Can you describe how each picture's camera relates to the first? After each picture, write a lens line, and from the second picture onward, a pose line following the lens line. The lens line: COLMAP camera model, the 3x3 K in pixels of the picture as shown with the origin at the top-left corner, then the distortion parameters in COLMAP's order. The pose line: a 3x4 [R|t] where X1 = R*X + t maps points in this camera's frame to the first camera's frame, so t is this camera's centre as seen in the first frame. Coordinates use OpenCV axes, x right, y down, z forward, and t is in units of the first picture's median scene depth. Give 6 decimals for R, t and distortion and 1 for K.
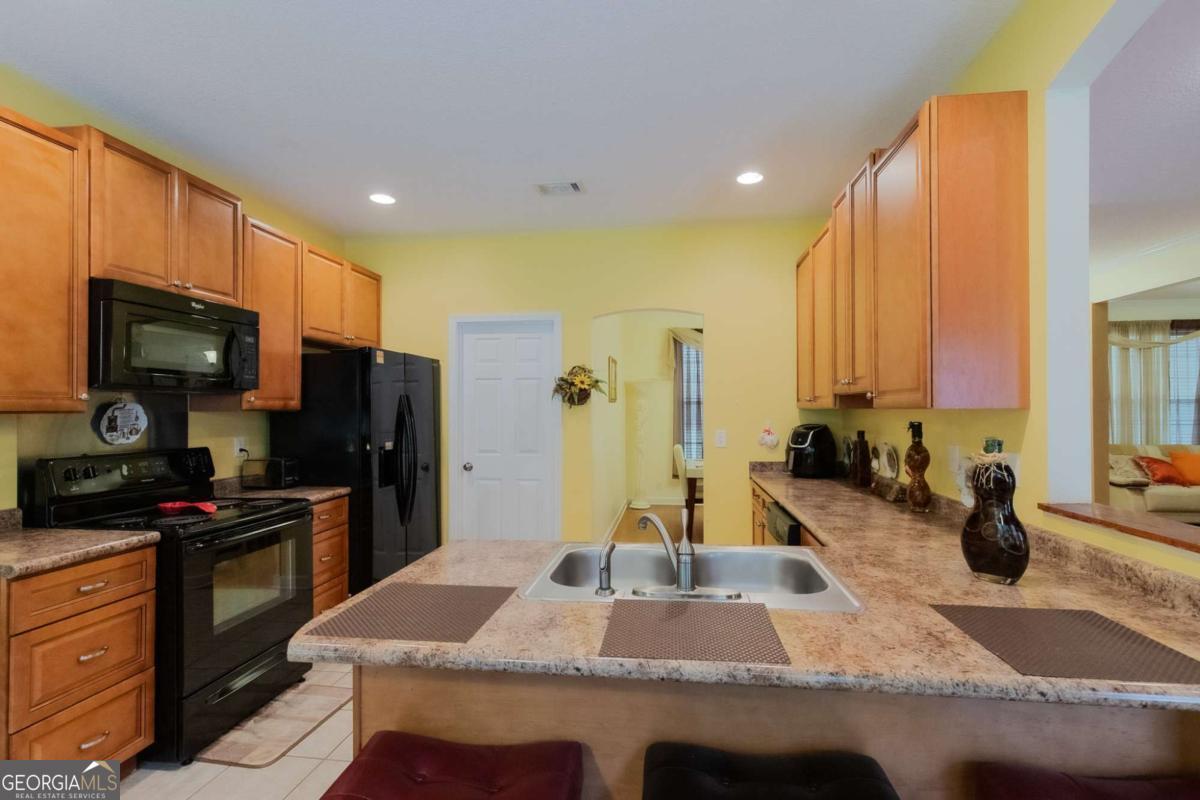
lens RADIAL K [[549.0, 0, 600.4], [0, 549.0, 404.0], [0, 0, 1]] dist [0.005929, 0.001056]
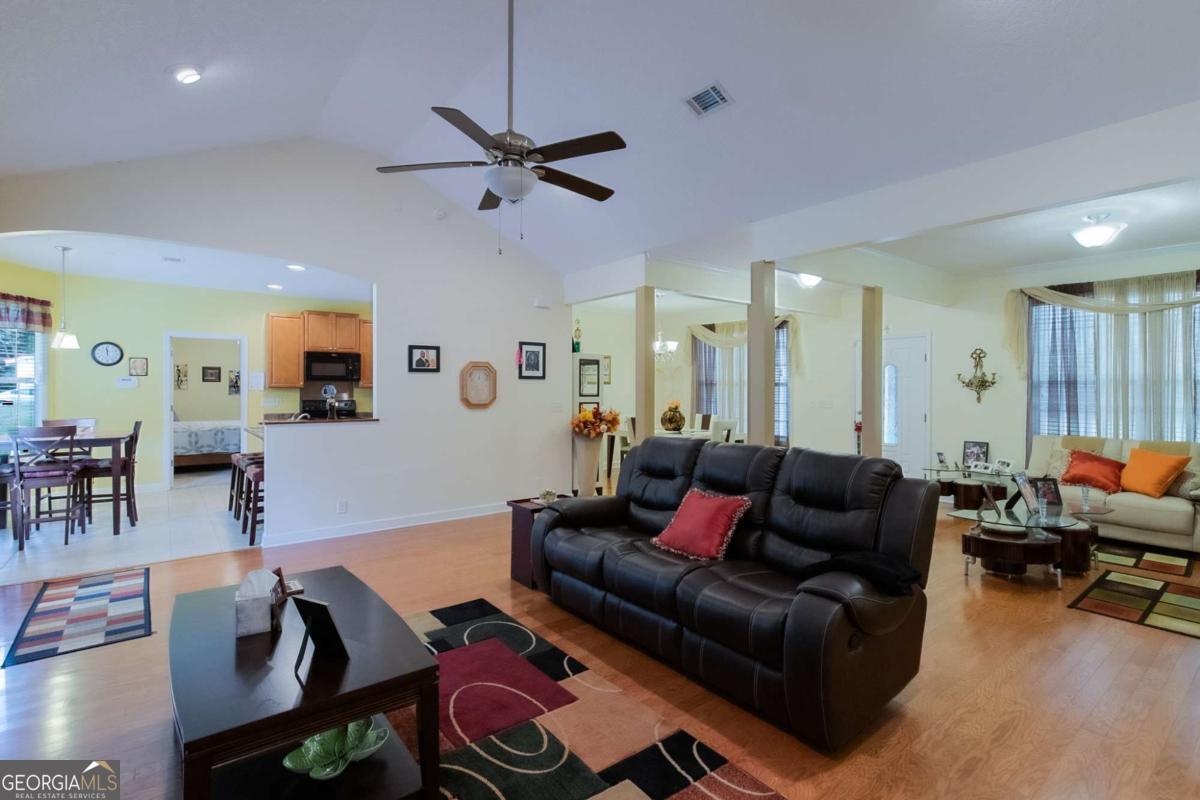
lens RADIAL K [[549.0, 0, 594.7], [0, 549.0, 387.6], [0, 0, 1]] dist [0.005929, 0.001056]
pose [[0.700648, 0.005858, -0.713483, 2.231519], [0.000746, 0.999960, 0.008943, -0.012907], [0.713507, -0.006798, 0.700615, -0.141501]]
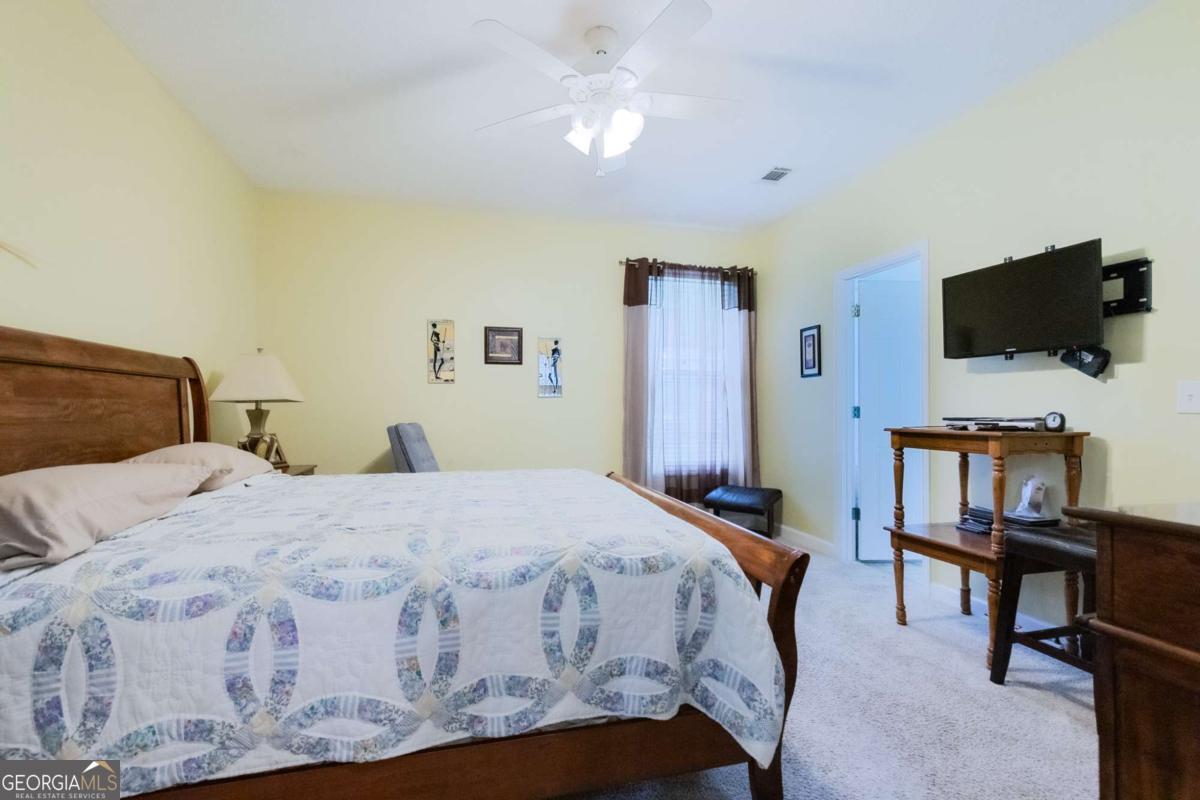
lens RADIAL K [[549.0, 0, 599.3], [0, 549.0, 410.8], [0, 0, 1]] dist [0.005929, 0.001056]
pose [[0.351820, 0.004614, -0.936056, -0.830529], [0.004988, 0.999964, 0.006804, 0.100301], [0.936055, -0.007063, 0.351784, 0.349169]]
